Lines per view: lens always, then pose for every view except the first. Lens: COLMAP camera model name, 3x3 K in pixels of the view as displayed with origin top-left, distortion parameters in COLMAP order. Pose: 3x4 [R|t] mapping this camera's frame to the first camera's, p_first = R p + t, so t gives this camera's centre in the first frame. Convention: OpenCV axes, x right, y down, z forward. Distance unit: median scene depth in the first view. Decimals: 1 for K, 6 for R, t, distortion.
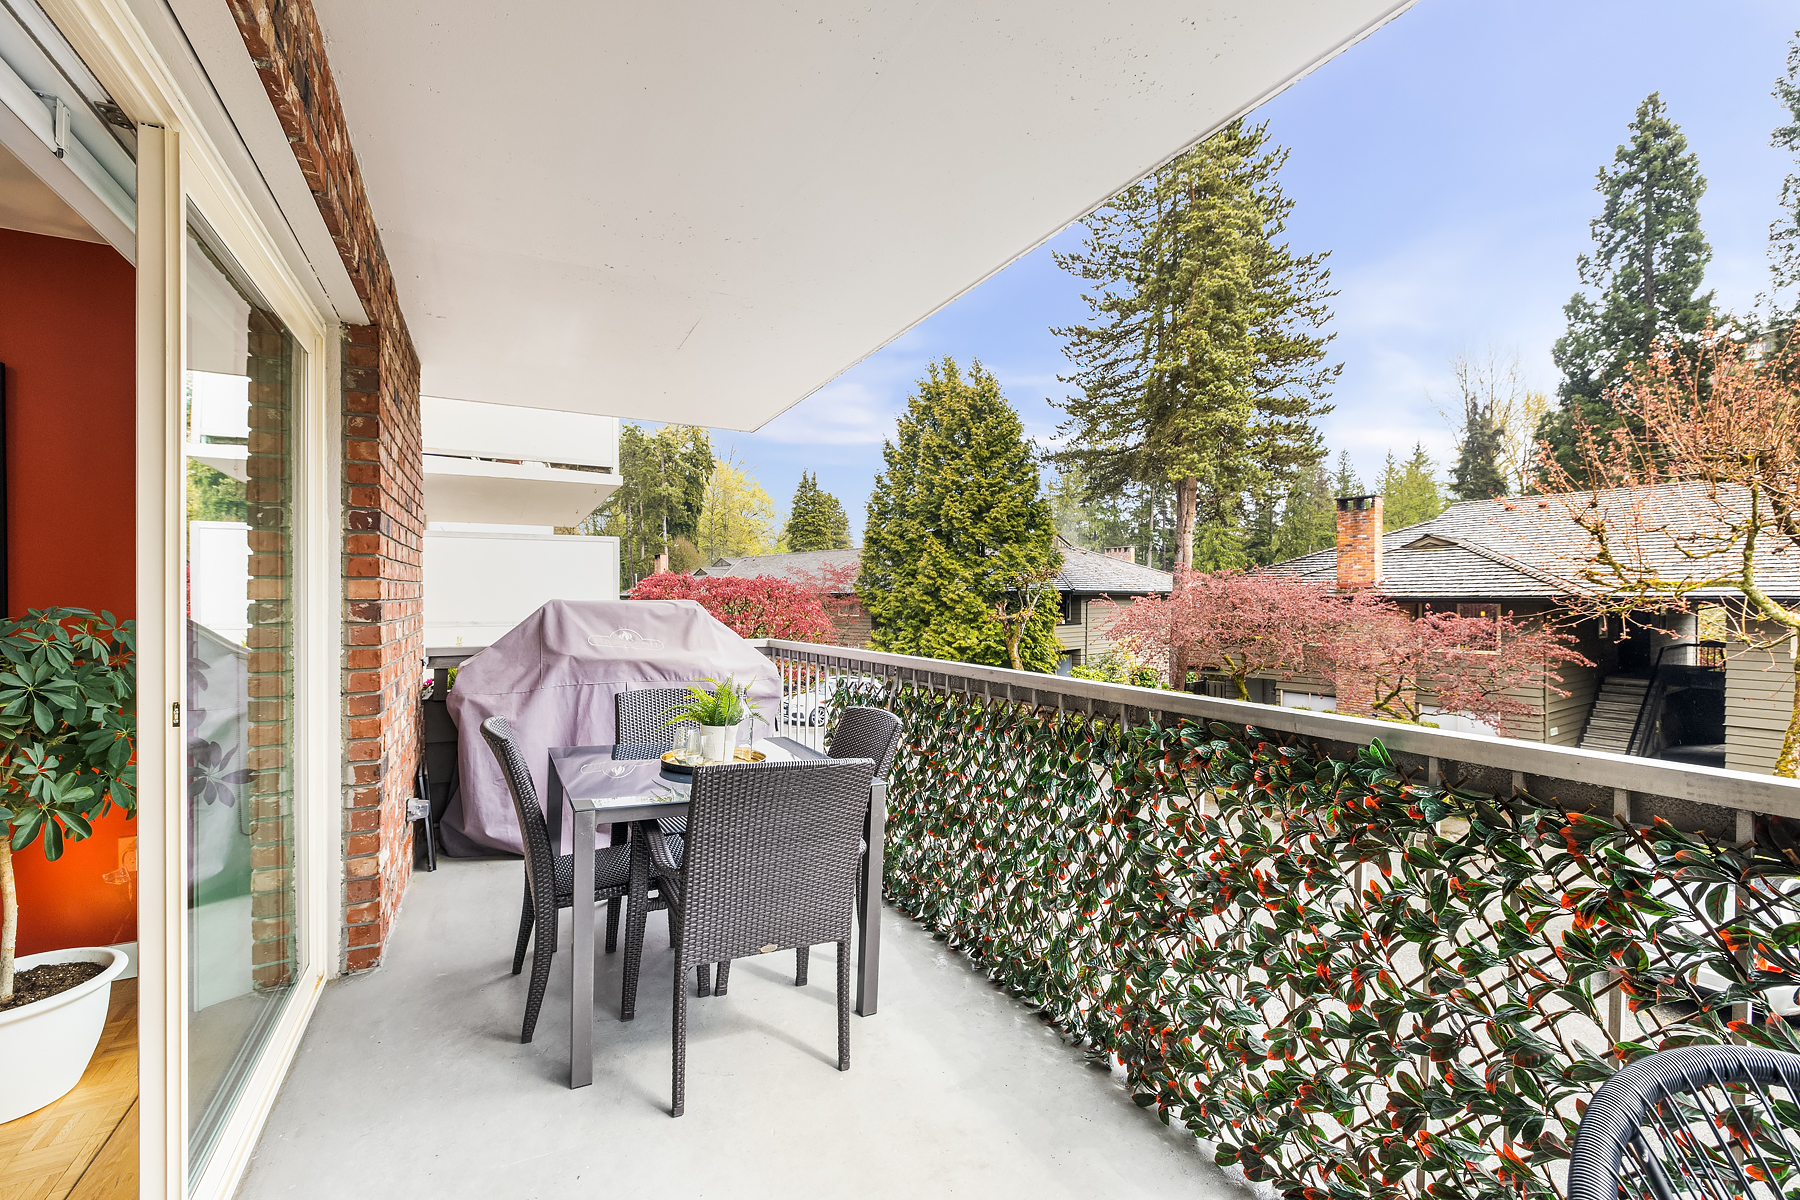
lens RADIAL K [[755.5, 0, 897.0], [0, 755.5, 604.6], [0, 0, 1]] dist [0.000792, -0.000368]
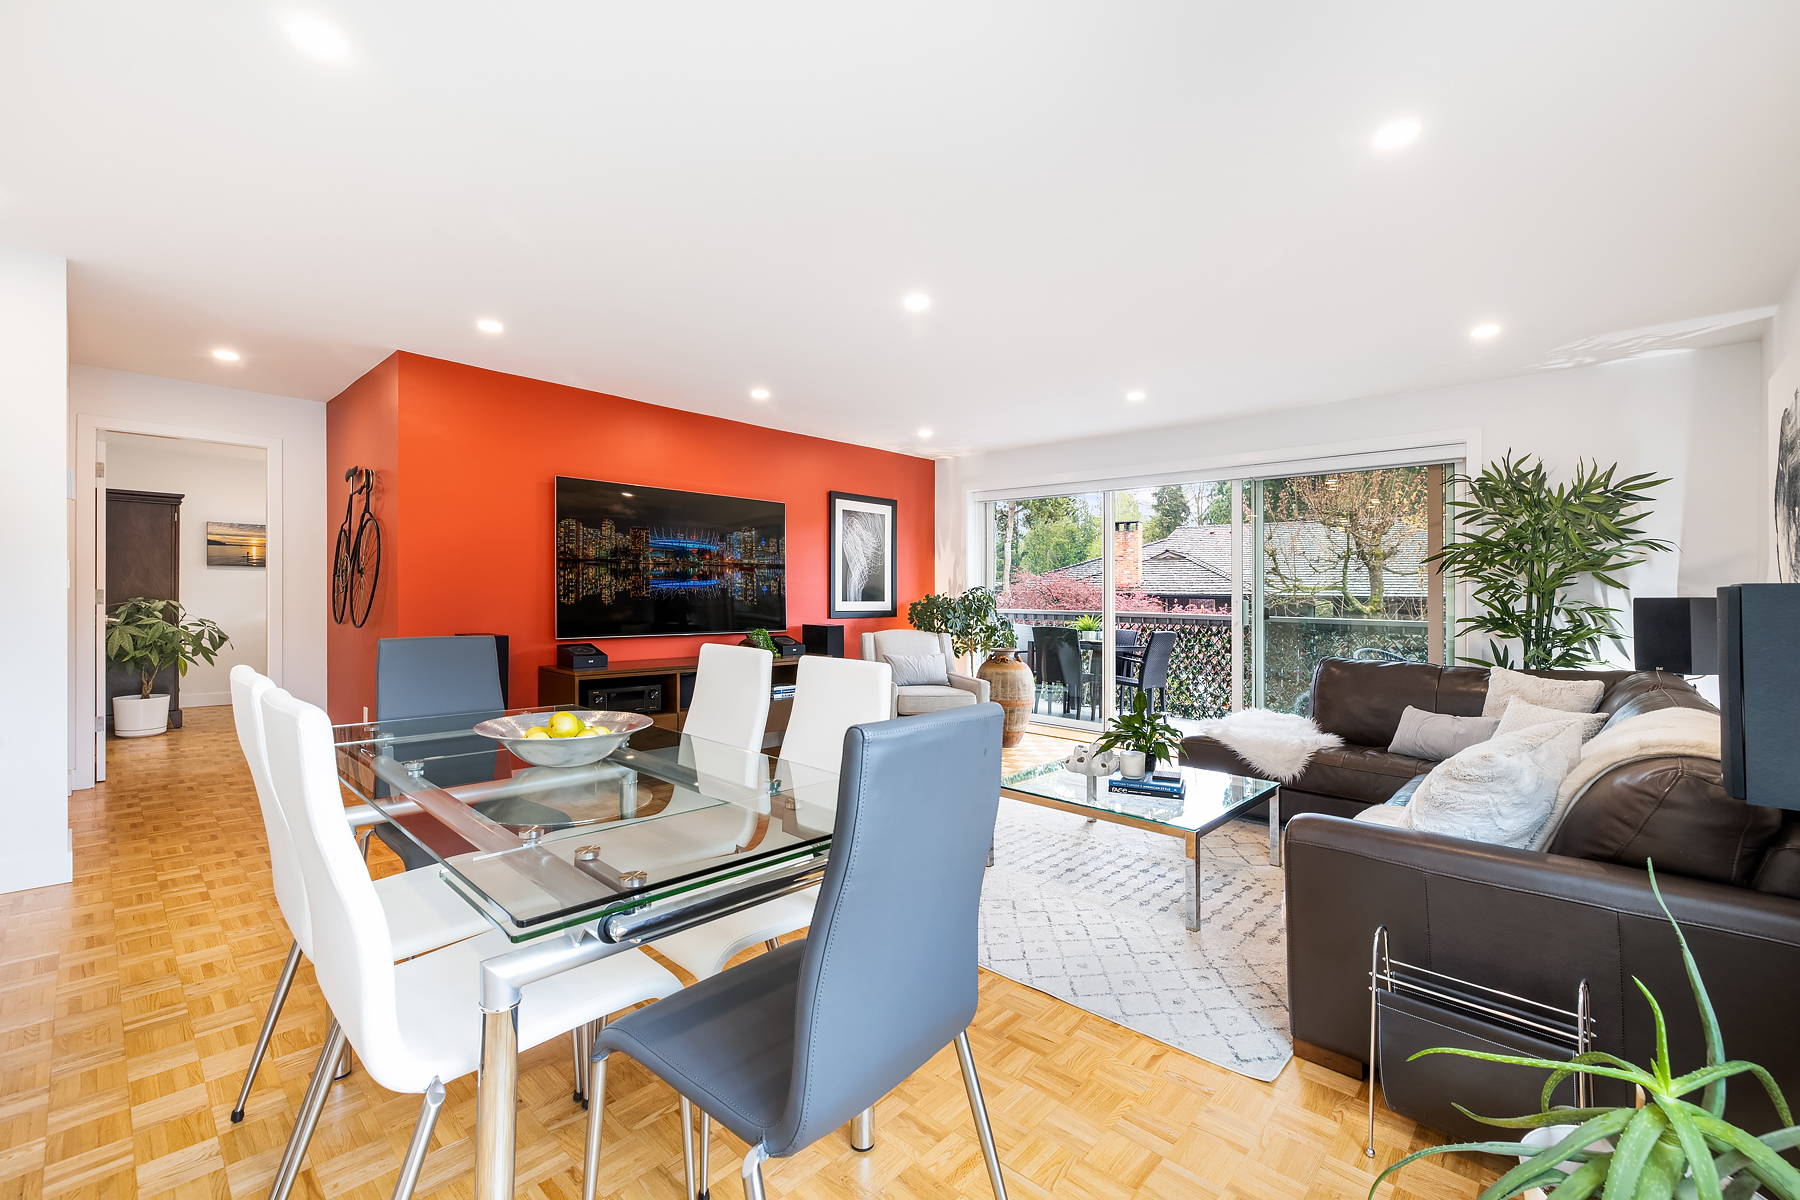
lens RADIAL K [[755.5, 0, 889.2], [0, 755.5, 591.5], [0, 0, 1]] dist [0.000792, -0.000368]
pose [[0.951845, 0.014631, 0.306231, -0.346798], [-0.012147, 0.999876, -0.010018, 0.007801], [-0.306339, 0.005815, 0.951905, -0.284919]]
